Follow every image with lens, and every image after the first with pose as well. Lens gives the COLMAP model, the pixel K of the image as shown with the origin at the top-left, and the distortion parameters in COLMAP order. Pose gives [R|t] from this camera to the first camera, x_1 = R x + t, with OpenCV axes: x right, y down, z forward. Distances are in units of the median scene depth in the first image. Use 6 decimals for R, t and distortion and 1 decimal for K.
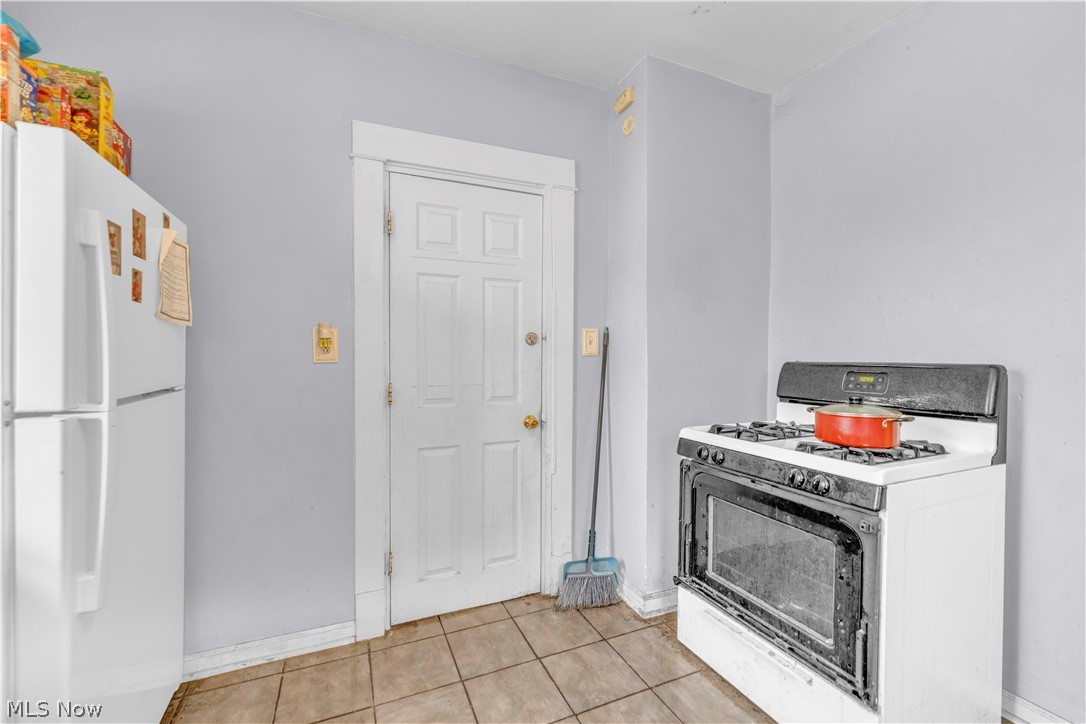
lens RADIAL K [[440.8, 0, 539.6], [0, 440.8, 363.1], [0, 0, 1]] dist [-0.002487, -0.000735]
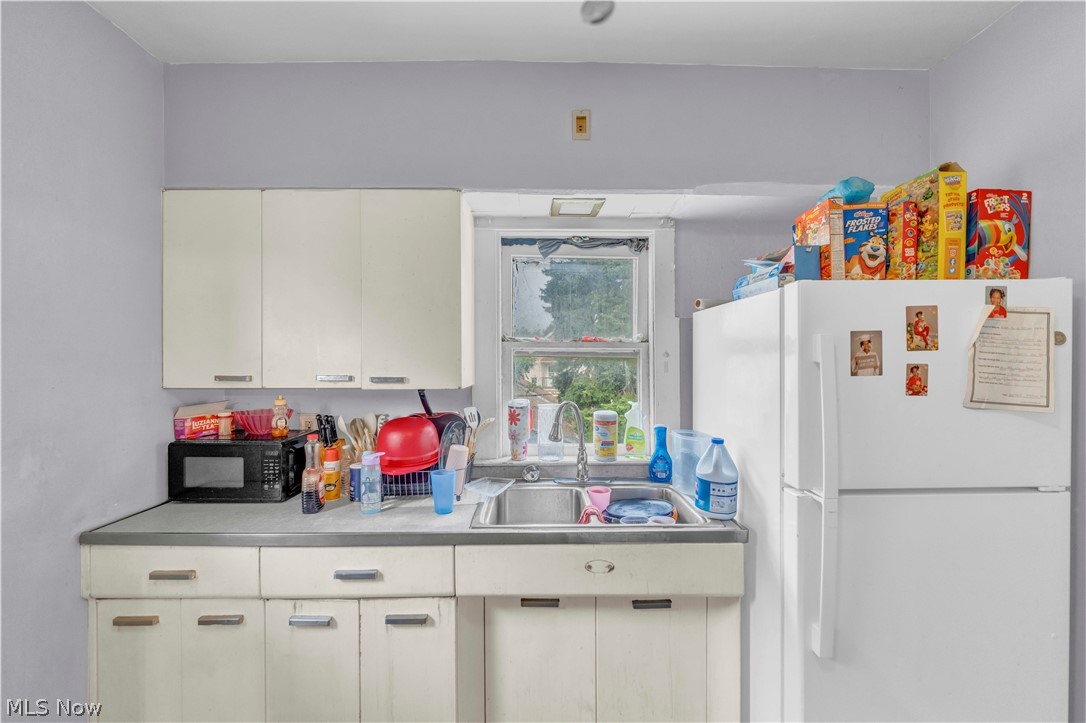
lens RADIAL K [[440.8, 0, 539.6], [0, 440.8, 362.6], [0, 0, 1]] dist [-0.002487, -0.000735]
pose [[-0.390306, 0.002471, -0.920682, 0.347255], [-0.026042, 0.999567, 0.013722, -0.206372], [0.920317, 0.029332, -0.390072, 0.598184]]
